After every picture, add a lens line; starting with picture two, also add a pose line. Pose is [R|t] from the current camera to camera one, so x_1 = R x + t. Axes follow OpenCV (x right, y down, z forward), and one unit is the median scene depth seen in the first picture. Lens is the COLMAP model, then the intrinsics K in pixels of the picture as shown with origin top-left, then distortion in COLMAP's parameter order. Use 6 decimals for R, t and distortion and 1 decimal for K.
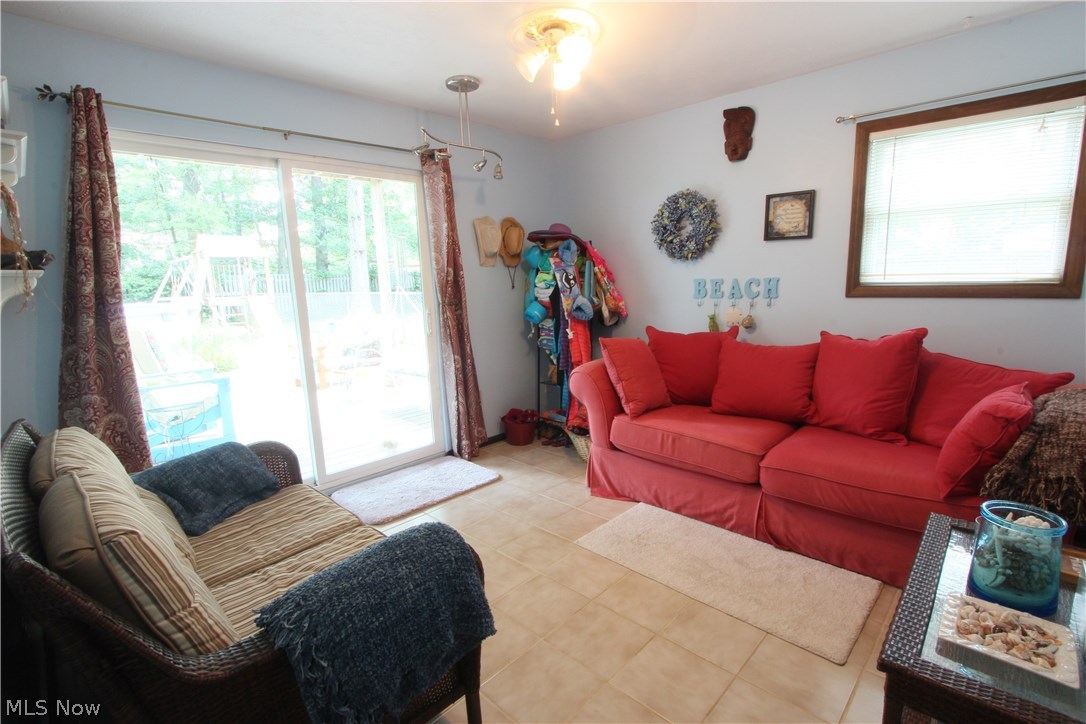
lens RADIAL K [[505.5, 0, 550.3], [0, 505.5, 367.4], [0, 0, 1]] dist [-0.020737, 0.005209]
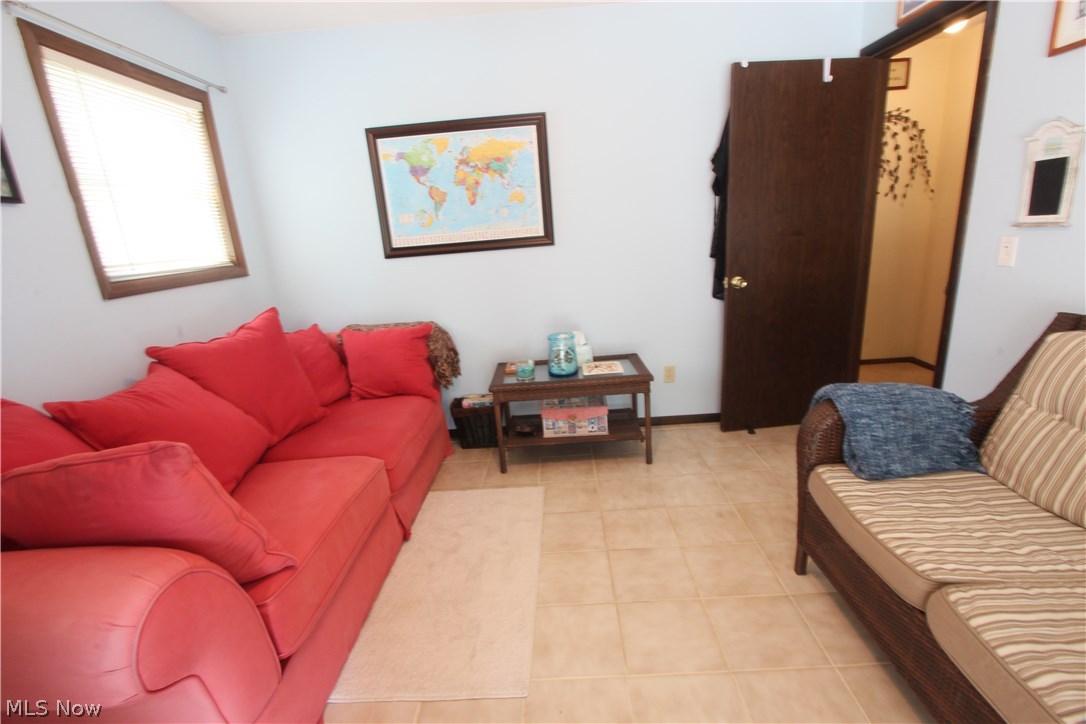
lens RADIAL K [[505.5, 0, 550.3], [0, 505.5, 367.4], [0, 0, 1]] dist [-0.020737, 0.005209]
pose [[-0.678535, -0.127084, 0.723491, -0.370622], [0.214473, 0.907730, 0.360593, -0.216306], [-0.702561, 0.399845, -0.588670, 1.277123]]
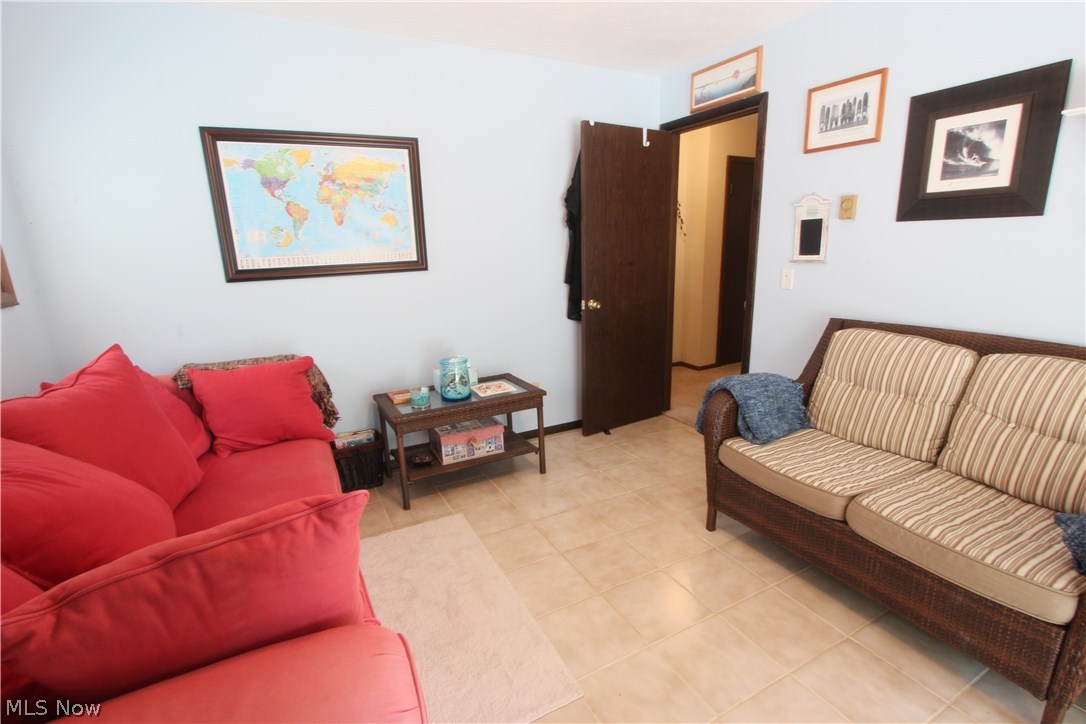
lens RADIAL K [[505.5, 0, 550.3], [0, 505.5, 367.4], [0, 0, 1]] dist [-0.020737, 0.005209]
pose [[-0.949146, -0.023392, 0.313966, -0.102603], [0.106820, 0.914156, 0.391035, -0.274530], [-0.296161, 0.404687, -0.865169, 1.500107]]
